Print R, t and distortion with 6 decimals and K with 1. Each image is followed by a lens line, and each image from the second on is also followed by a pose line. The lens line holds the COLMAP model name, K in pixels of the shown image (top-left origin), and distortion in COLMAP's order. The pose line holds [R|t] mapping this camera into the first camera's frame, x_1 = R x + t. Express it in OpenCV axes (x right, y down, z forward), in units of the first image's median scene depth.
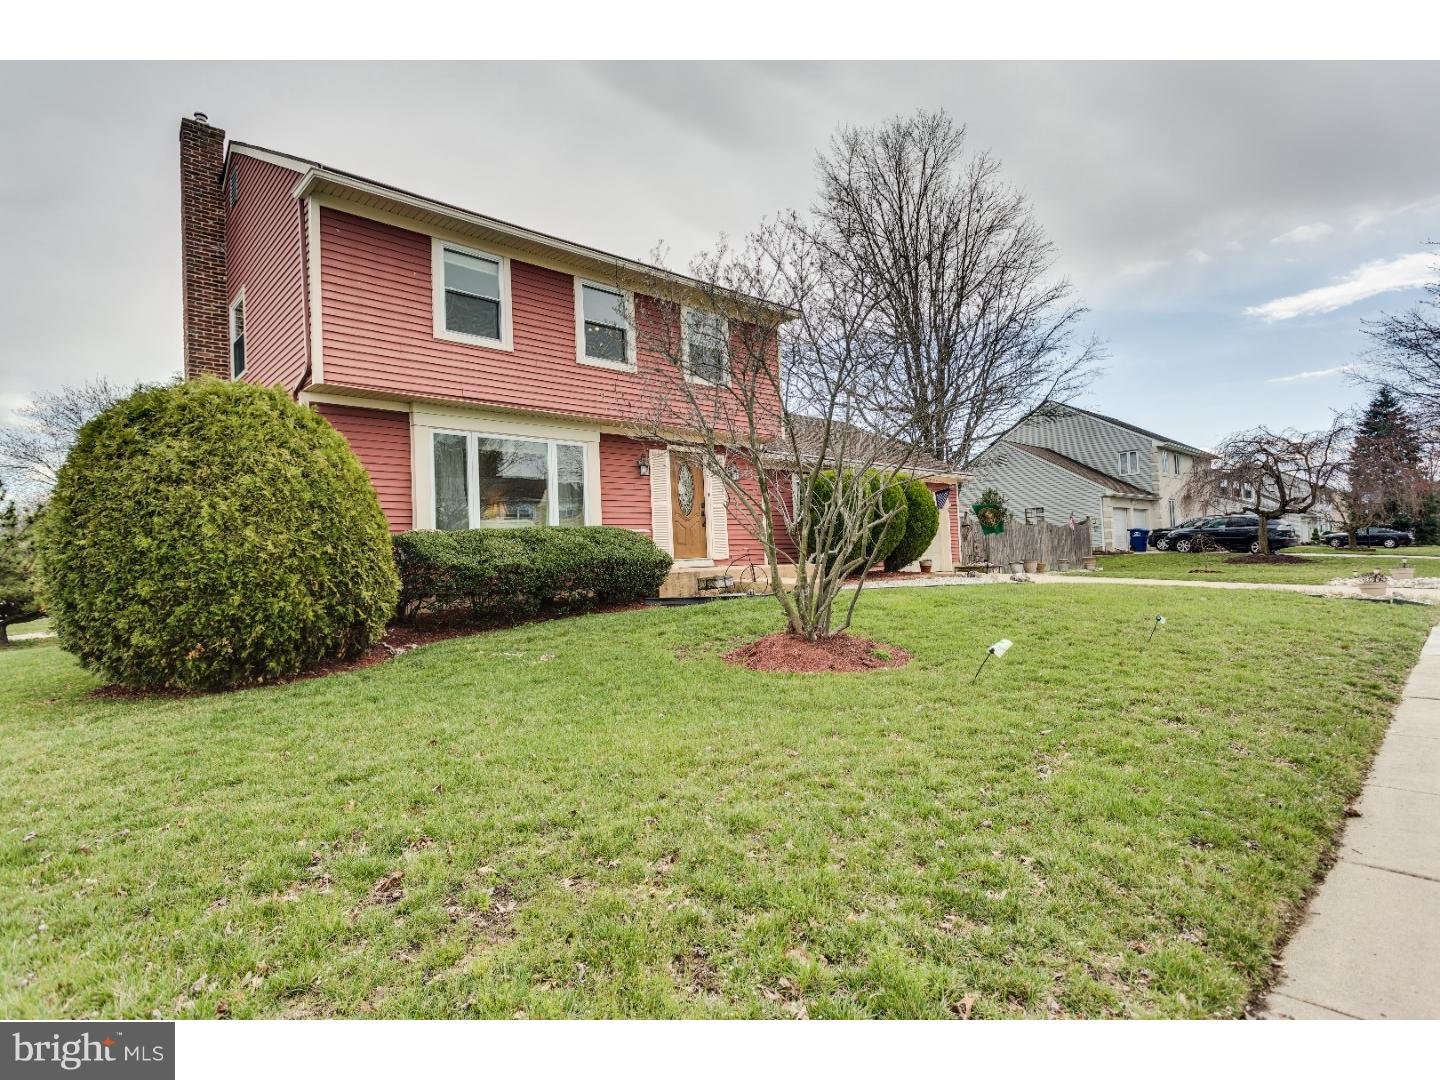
lens RADIAL K [[687.5, 0, 720.2], [0, 687.5, 535.4], [0, 0, 1]] dist [0.002892, 0.000997]
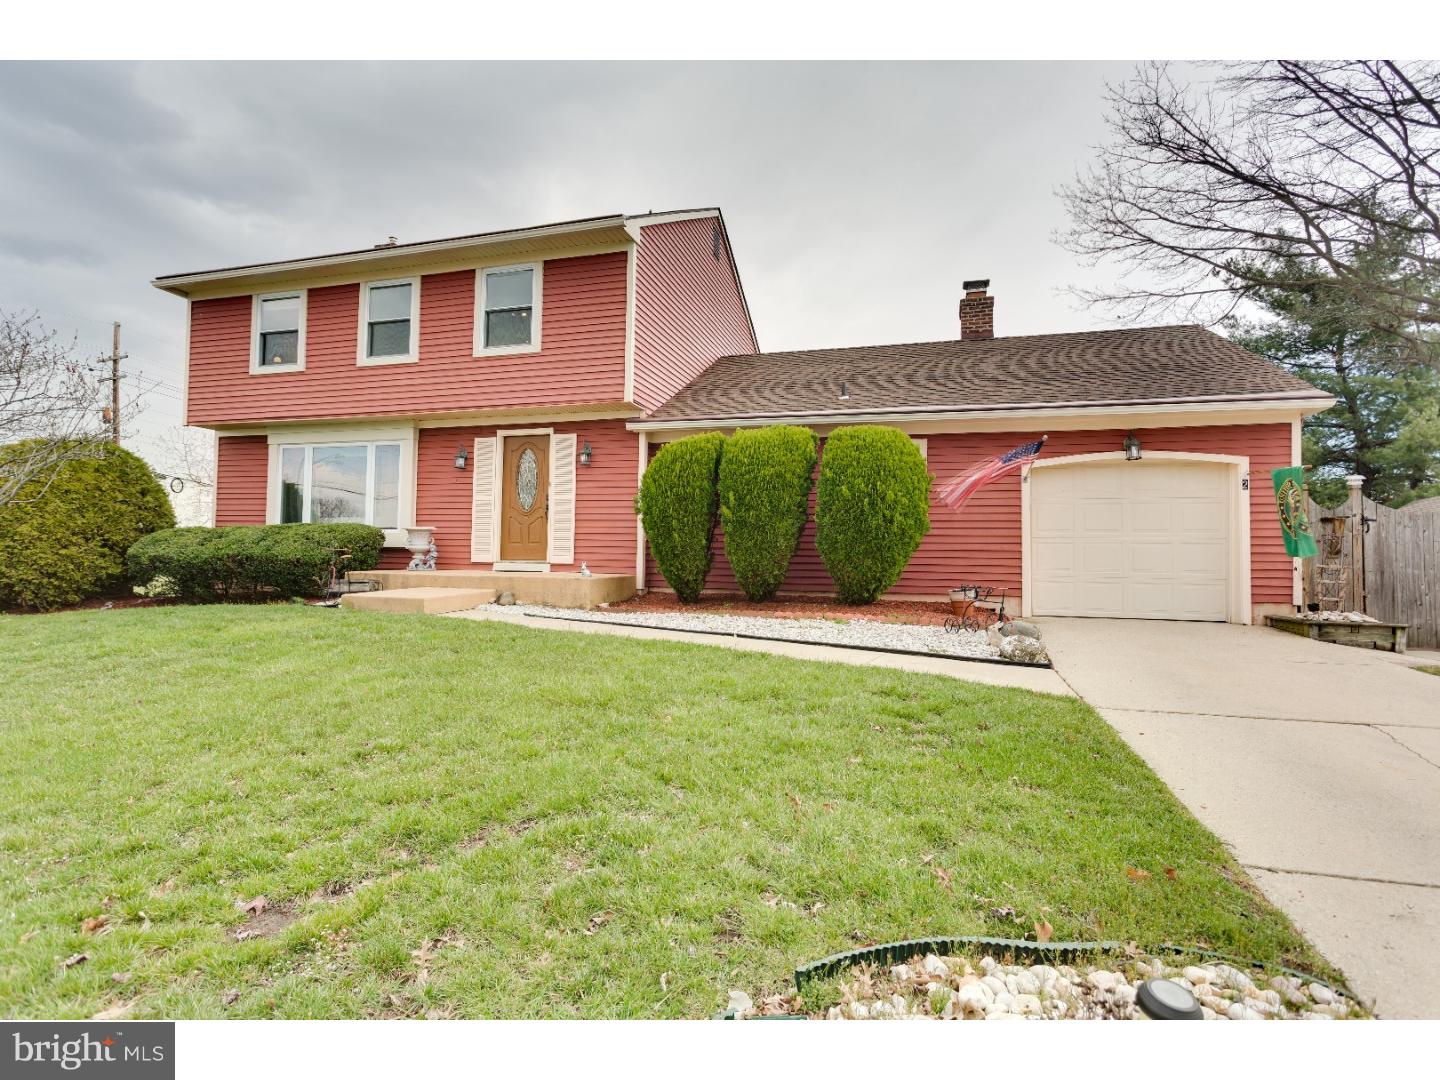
lens RADIAL K [[687.5, 0, 720.2], [0, 687.5, 535.4], [0, 0, 1]] dist [0.002892, 0.000997]
pose [[0.508174, 0.026427, -0.860849, 0.822506], [-0.009942, 0.999643, 0.024818, -0.022128], [0.861197, -0.004053, 0.508255, 0.794472]]
